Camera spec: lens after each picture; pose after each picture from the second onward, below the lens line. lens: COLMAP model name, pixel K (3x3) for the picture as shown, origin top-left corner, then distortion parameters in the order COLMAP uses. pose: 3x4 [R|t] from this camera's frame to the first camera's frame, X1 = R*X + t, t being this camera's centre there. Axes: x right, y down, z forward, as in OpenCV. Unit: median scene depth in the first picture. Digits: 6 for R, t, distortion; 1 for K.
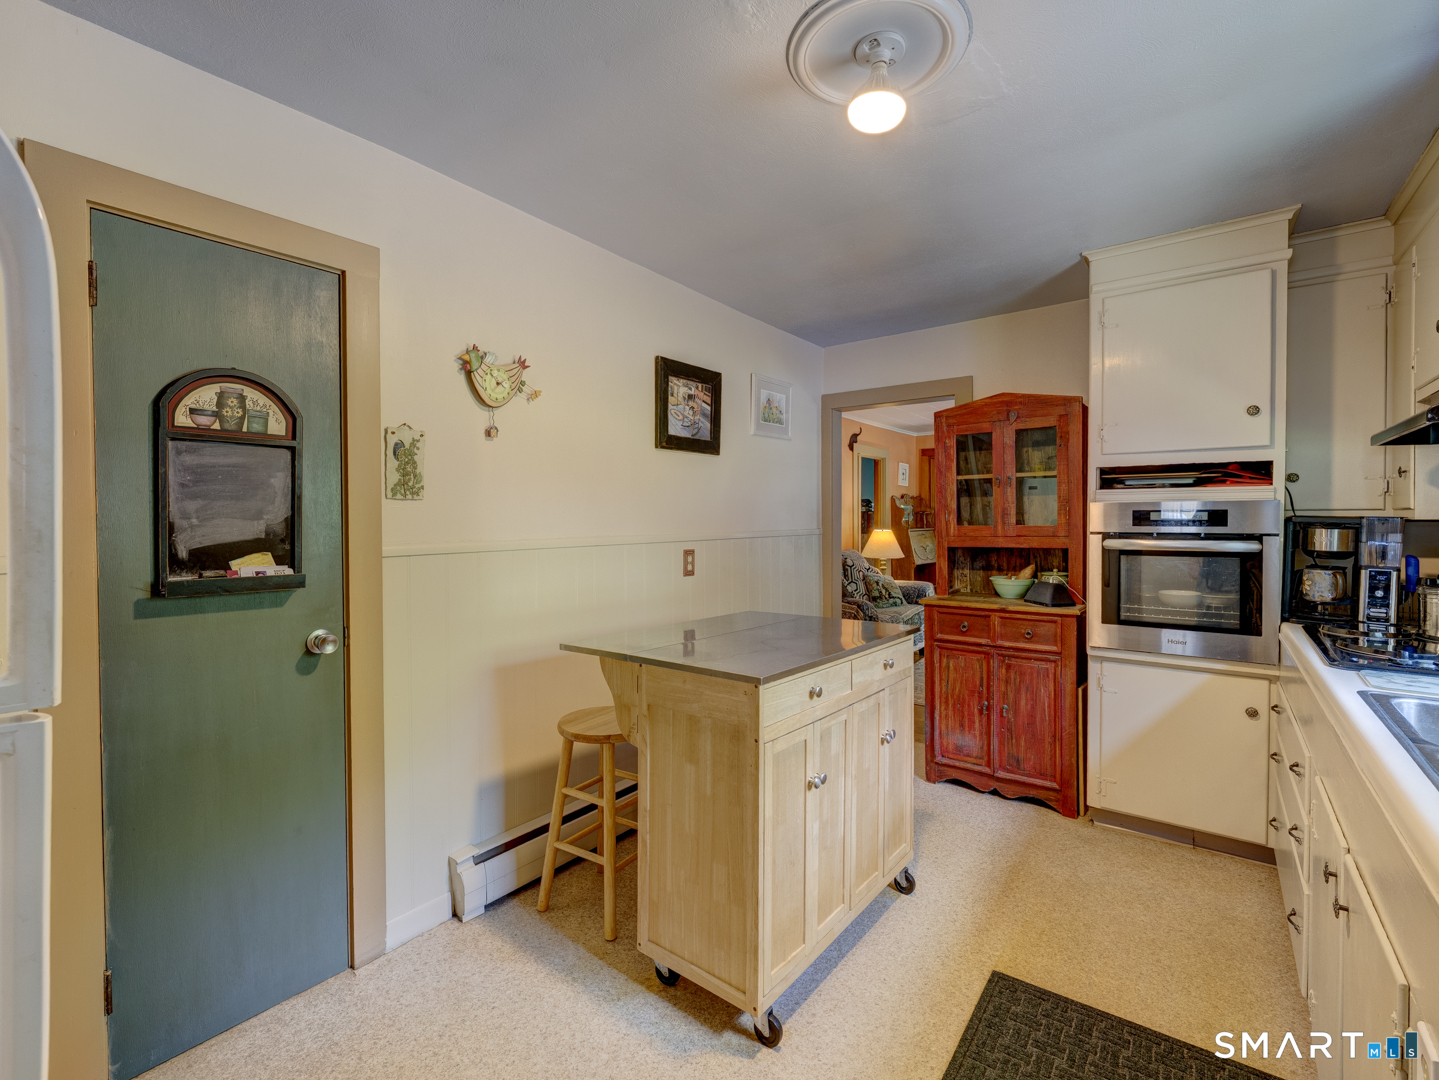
lens RADIAL K [[645.8, 0, 724.0], [0, 645.8, 534.0], [0, 0, 1]] dist [-0.000856, -0.000134]
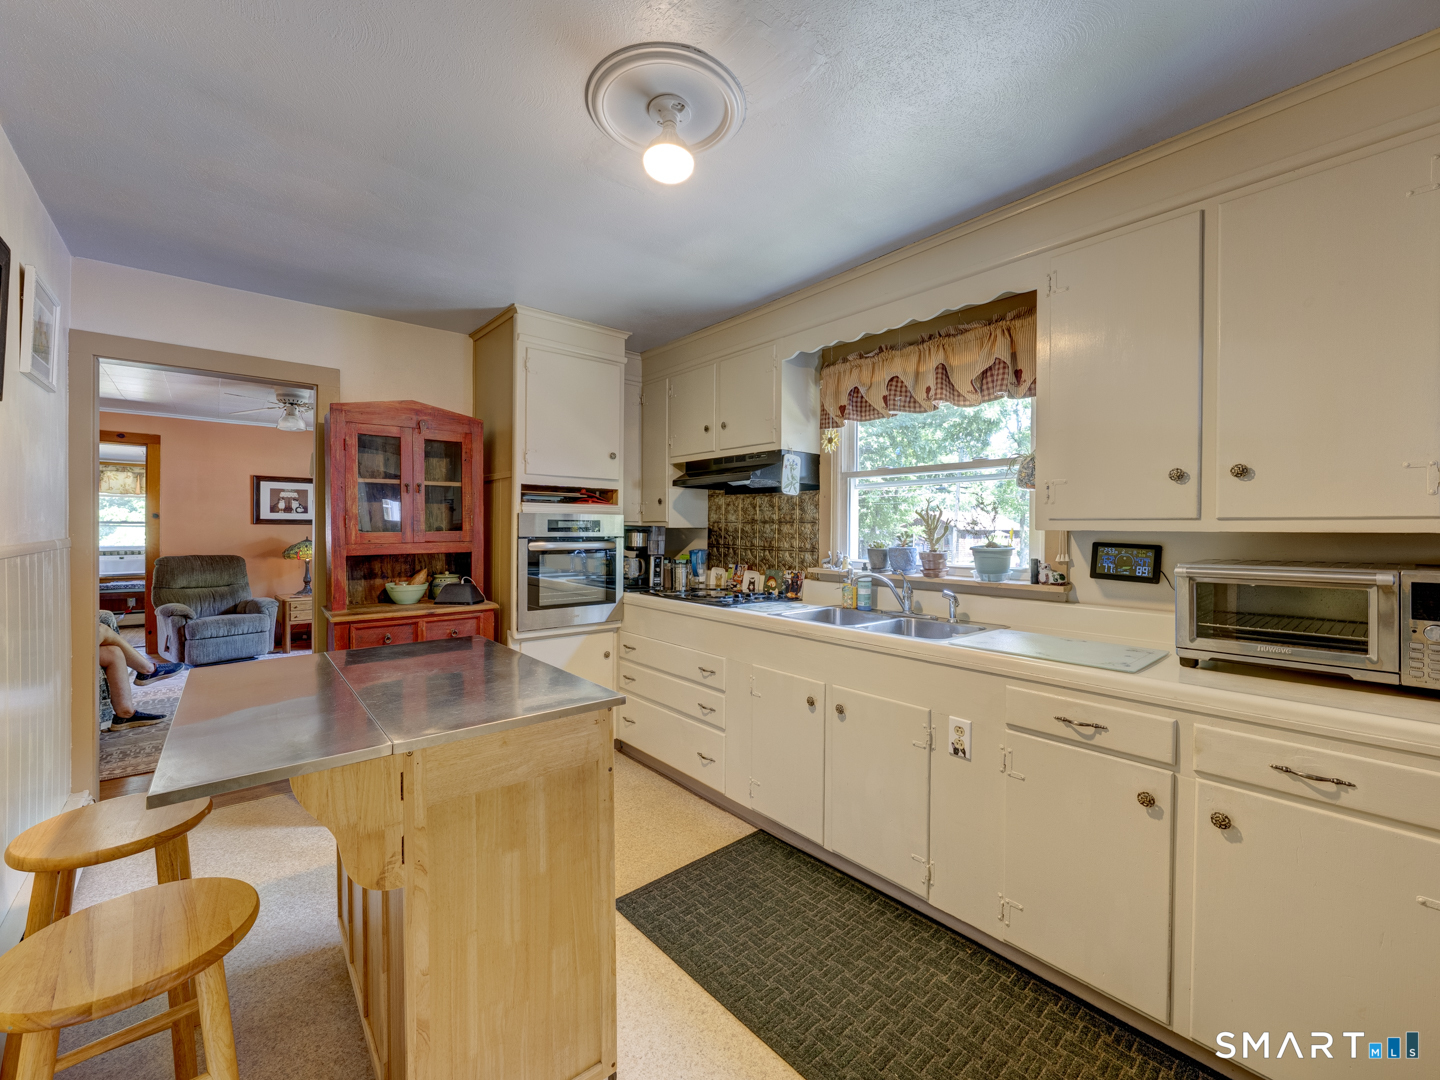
lens RADIAL K [[588.4, 0, 719.9], [0, 588.4, 535.3], [0, 0, 1]] dist [-0.001959, -0.000259]
pose [[0.222319, -0.009330, 0.974929, -0.446969], [0.016006, 0.999854, 0.005918, -0.007145], [-0.974843, 0.014289, 0.222436, 0.410860]]
